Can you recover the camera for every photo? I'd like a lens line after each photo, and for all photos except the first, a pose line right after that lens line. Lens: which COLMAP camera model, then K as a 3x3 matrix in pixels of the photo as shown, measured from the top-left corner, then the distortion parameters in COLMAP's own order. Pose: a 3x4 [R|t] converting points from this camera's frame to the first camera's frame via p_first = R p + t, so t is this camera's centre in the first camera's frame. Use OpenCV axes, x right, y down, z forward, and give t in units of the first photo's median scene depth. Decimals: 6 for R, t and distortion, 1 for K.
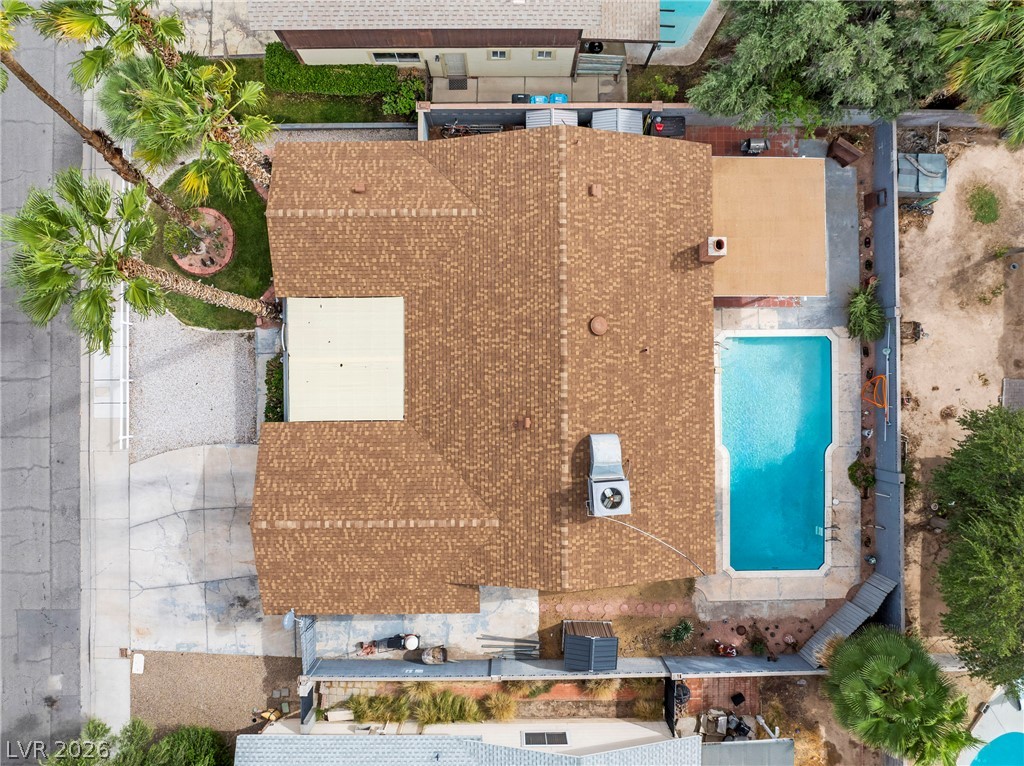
lens RADIAL K [[717.6, 0, 516.2], [0, 717.6, 379.8], [0, 0, 1]] dist [-0.035627, -0.002257]
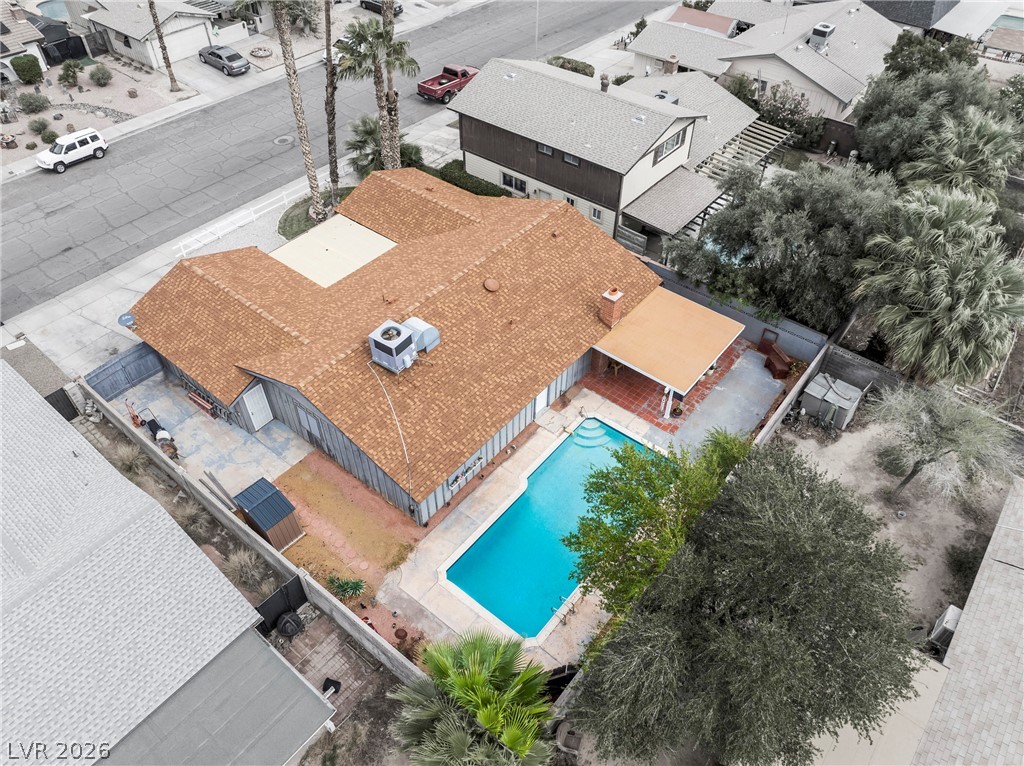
lens RADIAL K [[717.6, 0, 516.2], [0, 717.6, 379.8], [0, 0, 1]] dist [-0.035627, -0.002257]
pose [[0.775889, 0.441150, -0.450980, 0.713030], [-0.630846, 0.548633, -0.548666, 0.605412], [0.005378, 0.710203, 0.703976, 0.254001]]
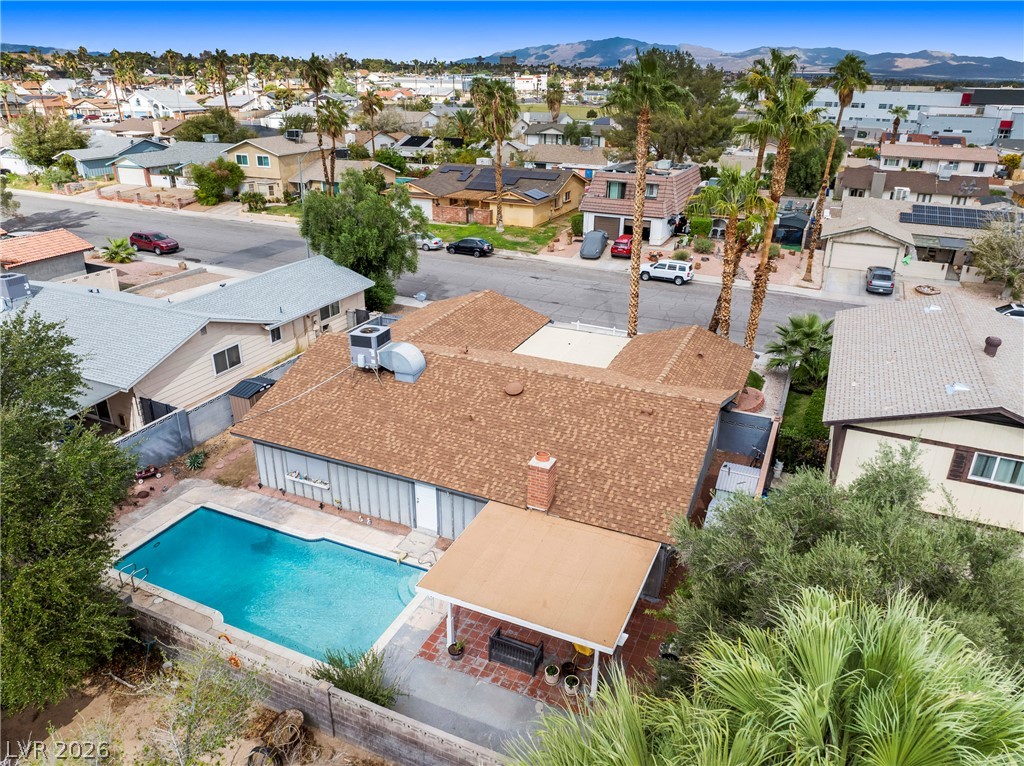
lens RADIAL K [[717.6, 0, 516.2], [0, 717.6, 379.8], [0, 0, 1]] dist [-0.035627, -0.002257]
pose [[-0.412436, 0.344188, -0.843464, 0.904820], [-0.910952, -0.163928, 0.378542, -0.432270], [-0.007978, 0.924479, 0.381148, 0.569628]]
